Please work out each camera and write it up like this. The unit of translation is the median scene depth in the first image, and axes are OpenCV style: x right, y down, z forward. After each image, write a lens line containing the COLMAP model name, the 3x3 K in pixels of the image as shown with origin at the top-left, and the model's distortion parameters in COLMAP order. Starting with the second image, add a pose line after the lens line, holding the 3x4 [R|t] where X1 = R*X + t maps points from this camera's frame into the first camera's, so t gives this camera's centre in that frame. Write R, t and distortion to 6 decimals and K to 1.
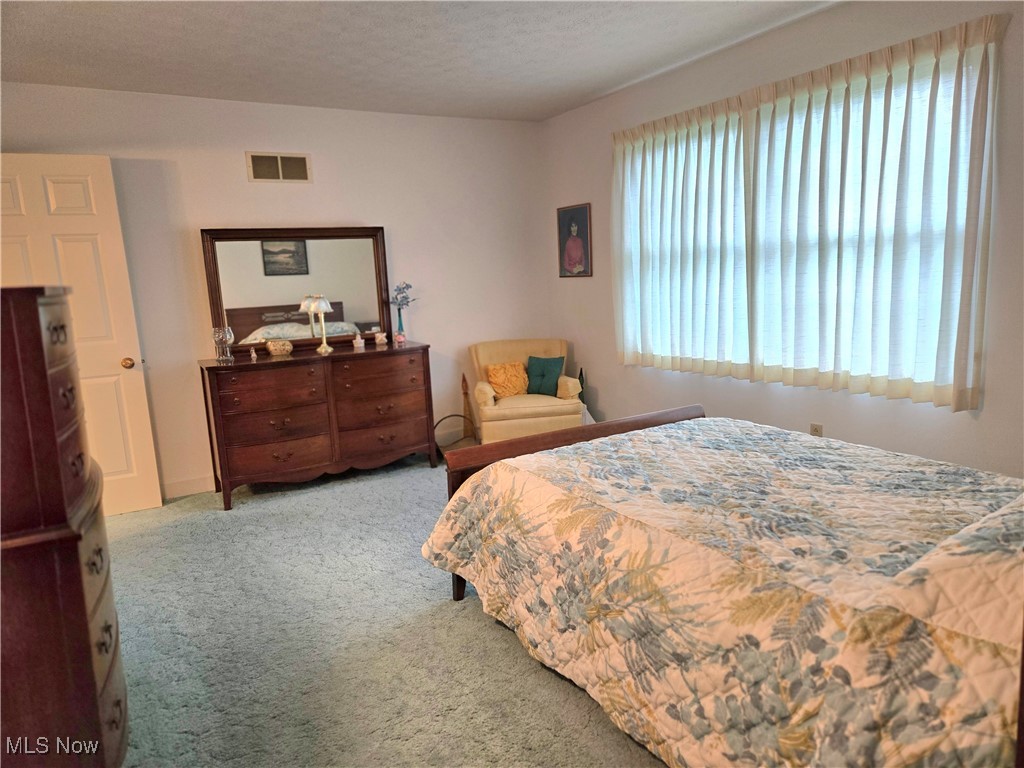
lens RADIAL K [[683.0, 0, 511.1], [0, 683.0, 385.0], [0, 0, 1]] dist [0.008783, 0.001488]
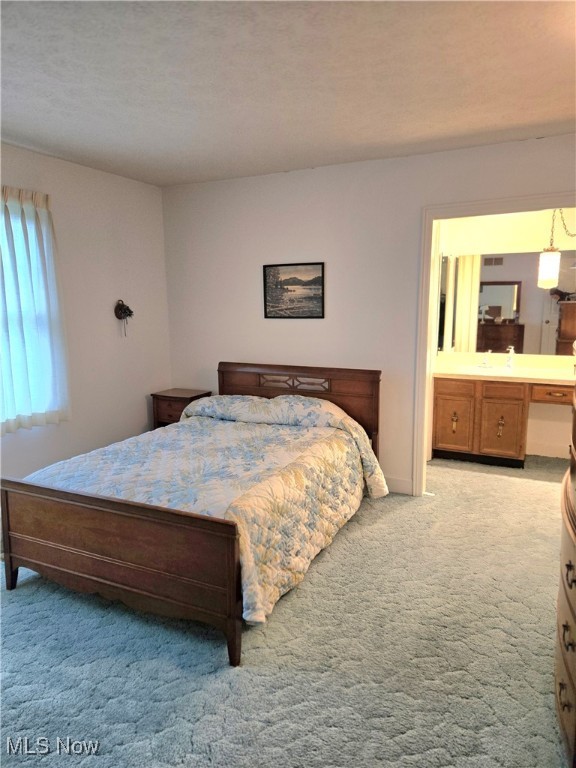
lens RADIAL K [[512.3, 0, 287.8], [0, 512.3, 385.5], [0, 0, 1]] dist [0.008783, 0.001488]
pose [[-0.567783, -0.075773, 0.819684, -0.821733], [0.172703, 0.962628, 0.208616, -0.261388], [-0.804858, 0.260010, -0.533478, 1.458832]]
